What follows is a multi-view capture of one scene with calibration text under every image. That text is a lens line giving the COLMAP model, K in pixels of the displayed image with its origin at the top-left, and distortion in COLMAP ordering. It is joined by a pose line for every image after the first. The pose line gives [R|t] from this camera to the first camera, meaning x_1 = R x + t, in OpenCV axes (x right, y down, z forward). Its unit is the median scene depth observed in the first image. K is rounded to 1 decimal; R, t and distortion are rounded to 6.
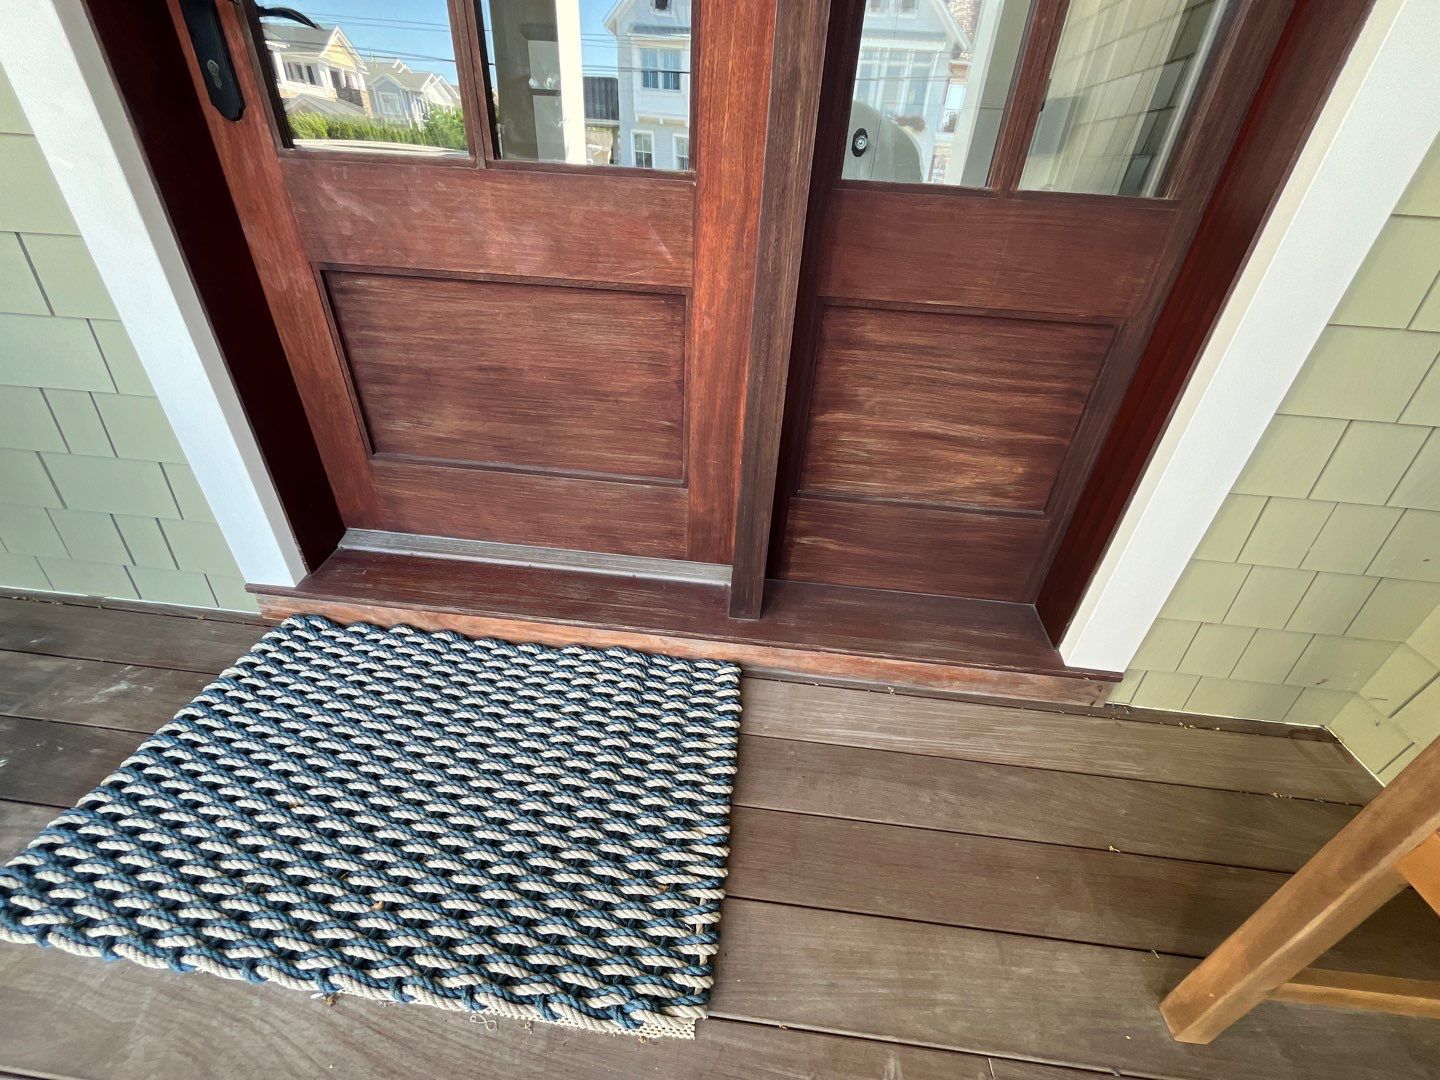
lens RADIAL K [[582.5, 0, 718.3], [0, 582.5, 541.9], [0, 0, 1]] dist [-0.002031, -0.000444]
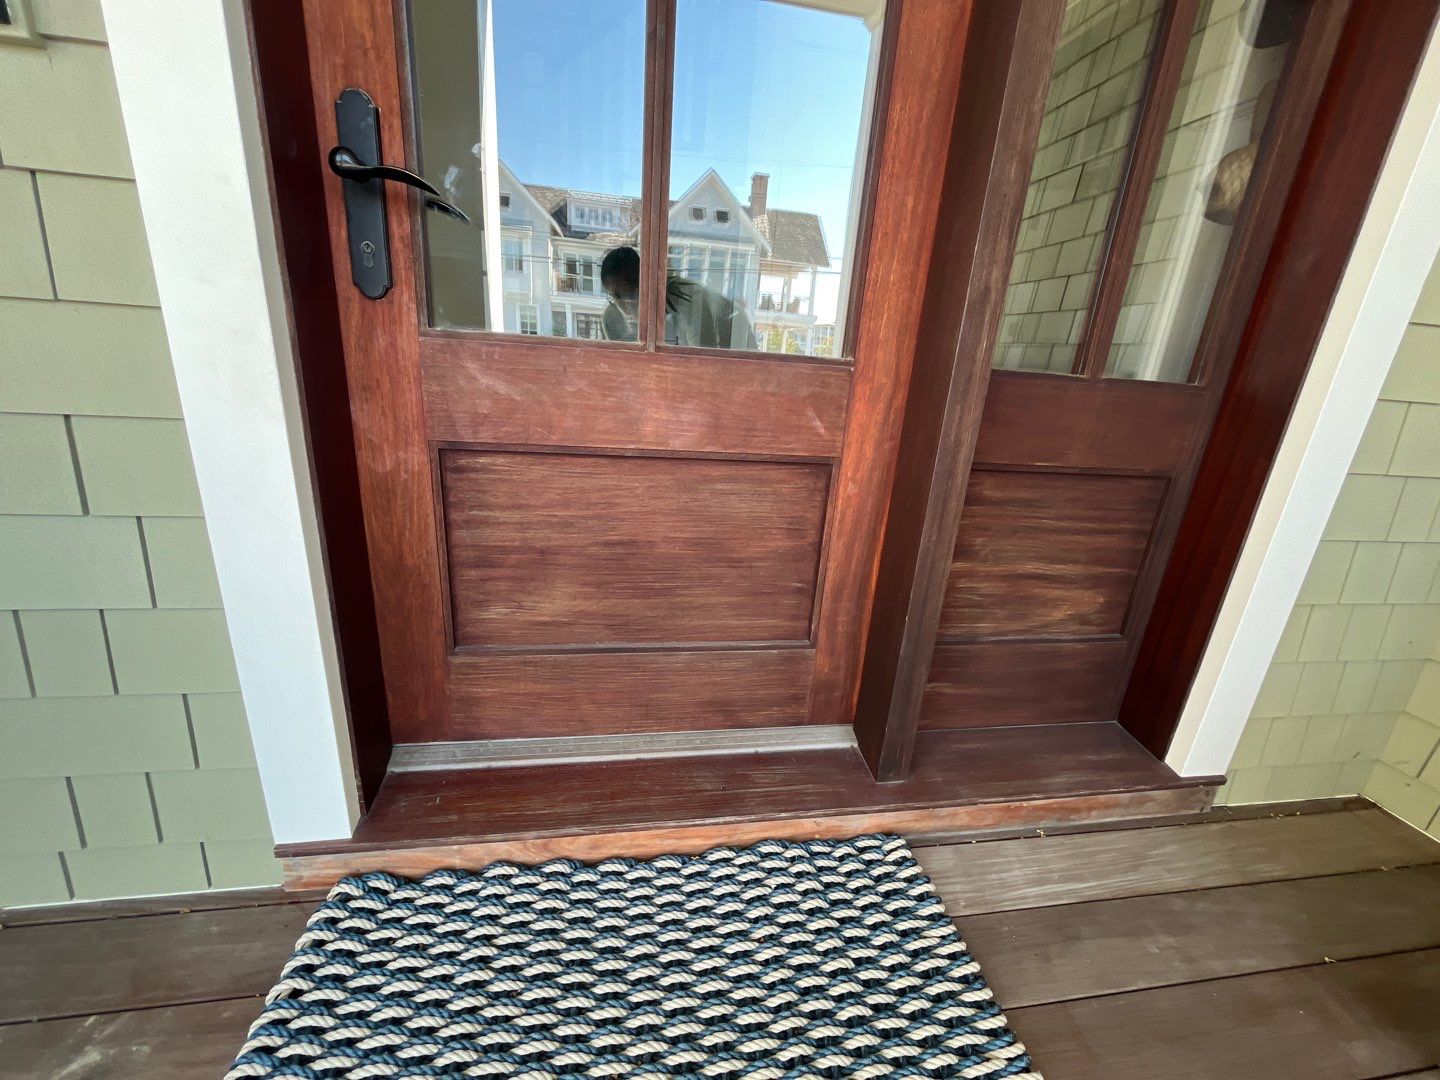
lens RADIAL K [[582.5, 0, 724.2], [0, 582.5, 540.9], [0, 0, 1]] dist [-0.002031, -0.000444]
pose [[0.964331, -0.064106, 0.256818, -0.471474], [0.122095, 0.968576, -0.216685, -0.080461], [-0.234857, 0.240313, 0.941856, 0.089141]]
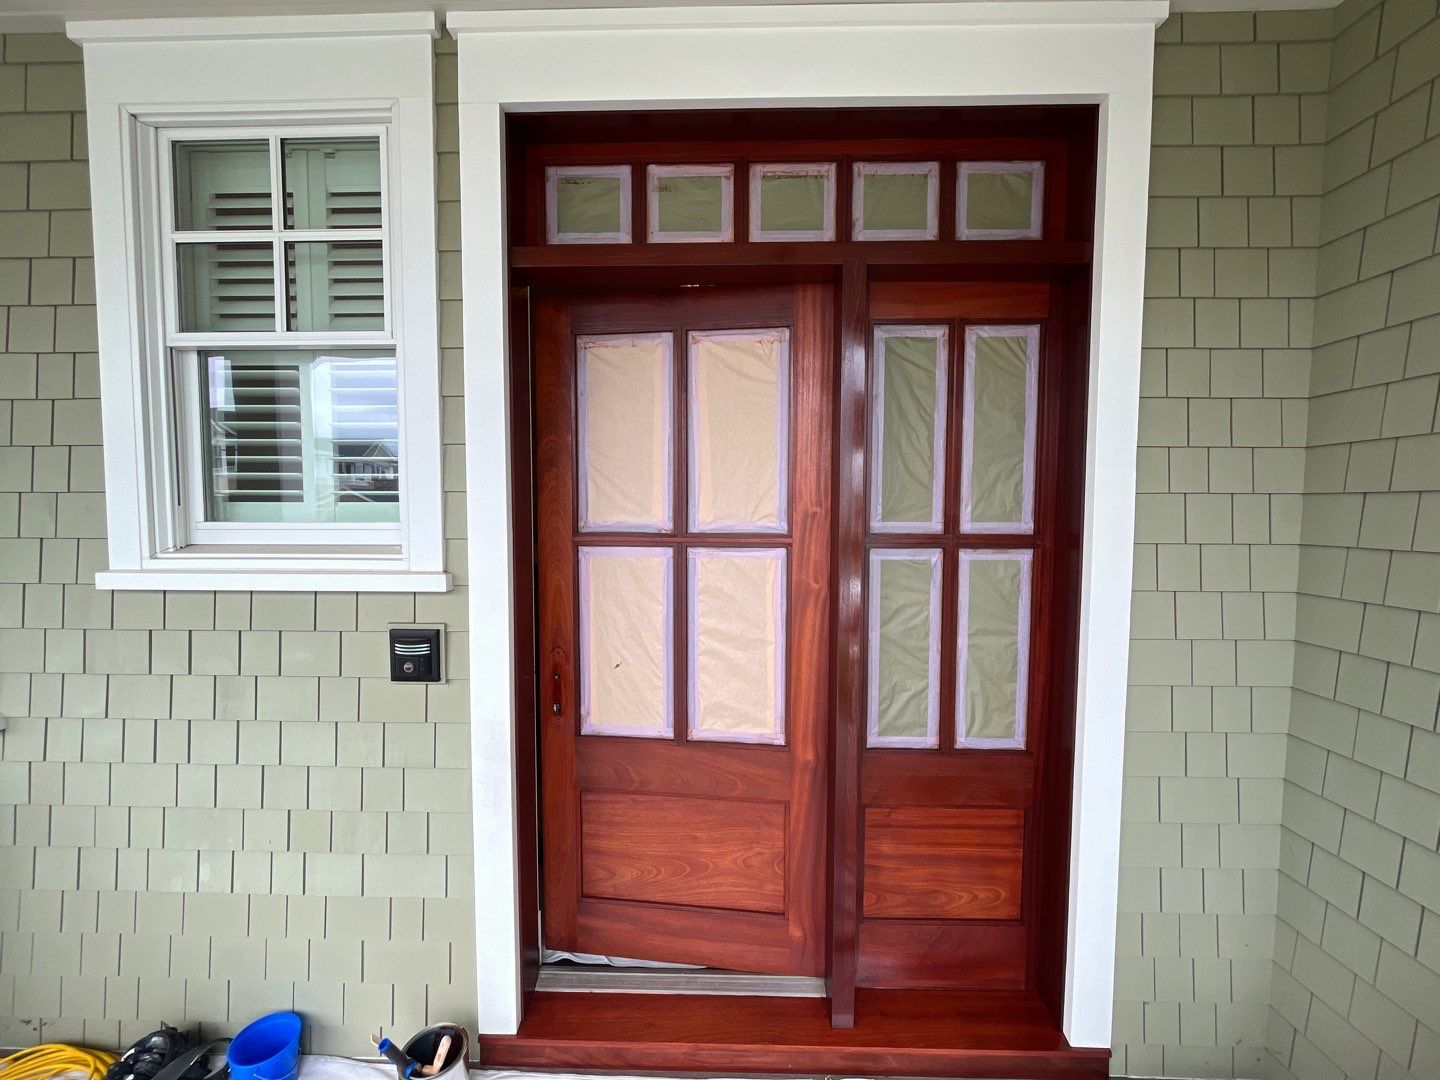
lens RADIAL K [[582.5, 0, 723.6], [0, 582.5, 539.3], [0, 0, 1]] dist [-0.002031, -0.000444]
pose [[0.996159, -0.052233, 0.070280, -0.303392], [0.079790, 0.872085, -0.482806, -0.266278], [-0.036072, 0.486559, 0.872903, -0.856442]]
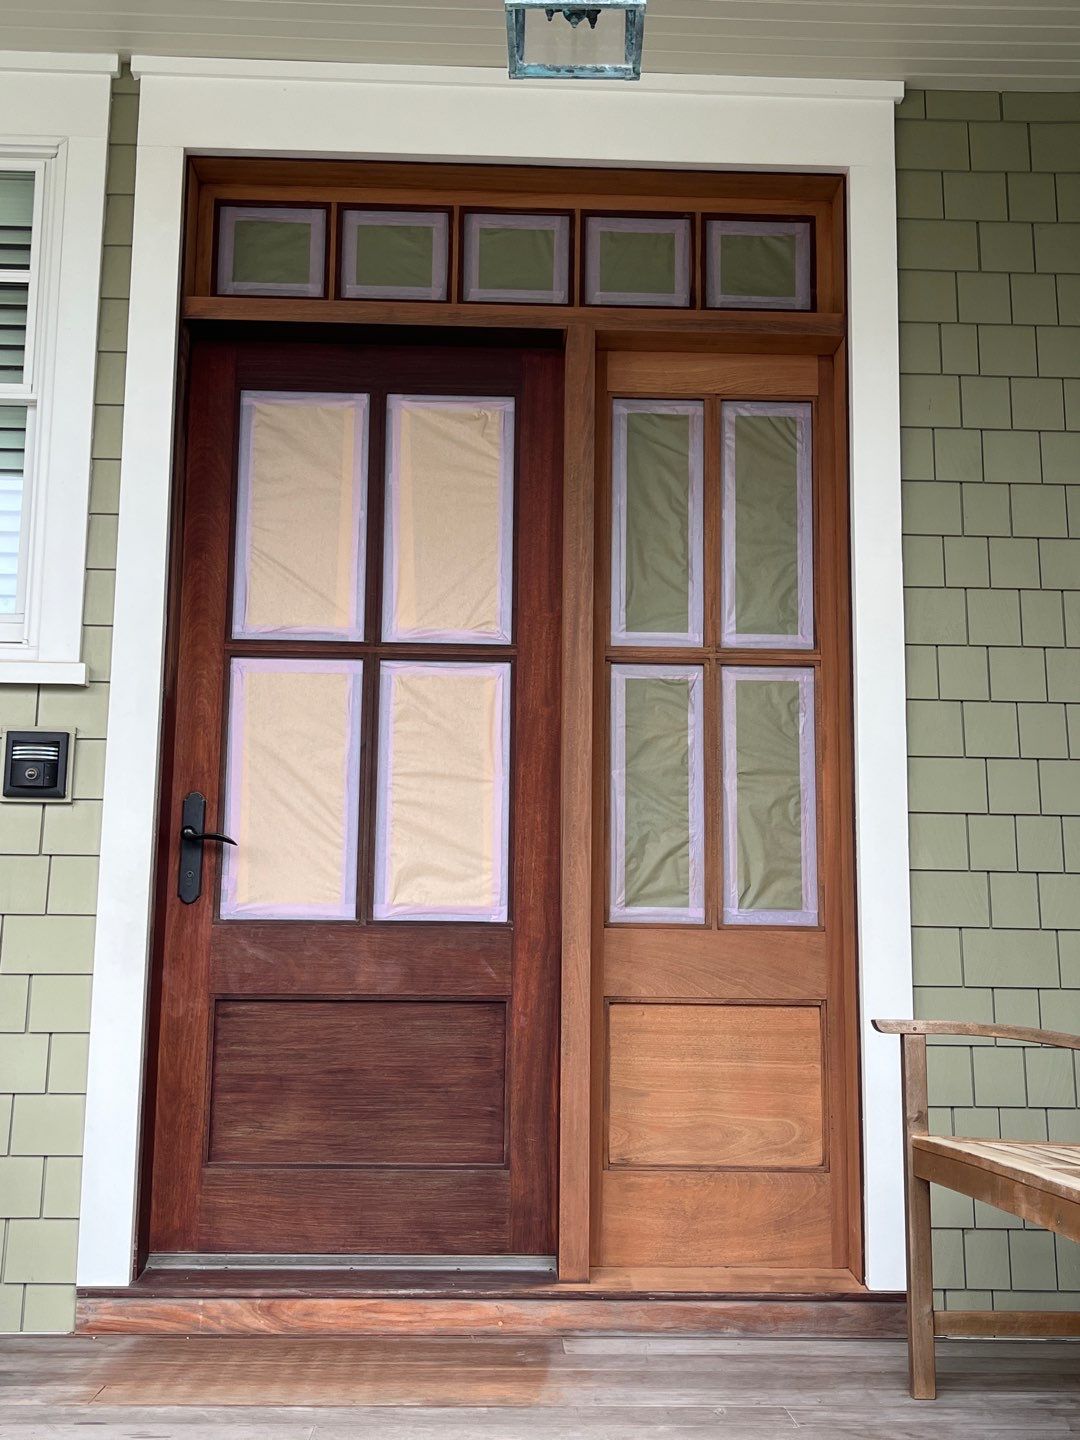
lens RADIAL K [[1665.5, 0, 549.1], [0, 1665.5, 723.8], [0, 0, 1]] dist [0.038238, 0.000000]
pose [[0.990156, -0.017878, 0.138821, -0.431330], [0.105115, 0.749884, -0.653166, 1.446227], [-0.092422, 0.661328, 0.744381, -2.047520]]
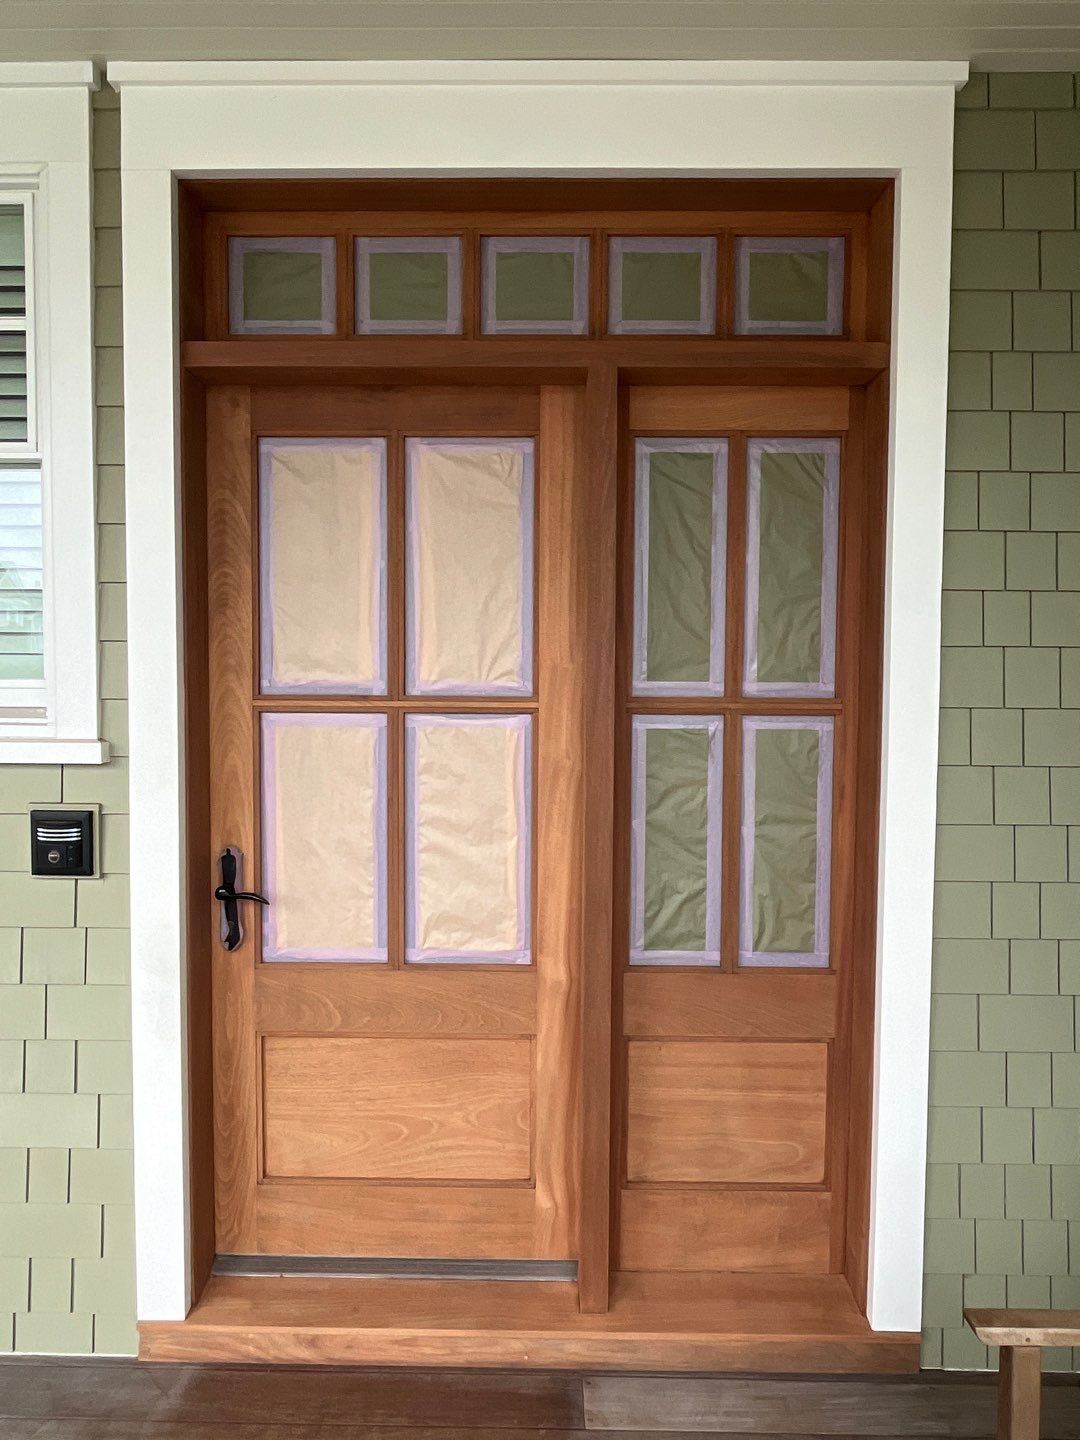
lens RADIAL K [[902.3, 0, 543.7], [0, 902.3, 722.8], [0, 0, 1]] dist [-0.013401, 0.010468]
pose [[0.995579, -0.048062, 0.080706, -0.149234], [0.081662, 0.867442, -0.490792, -0.014313], [-0.046419, 0.495212, 0.867531, -1.161278]]
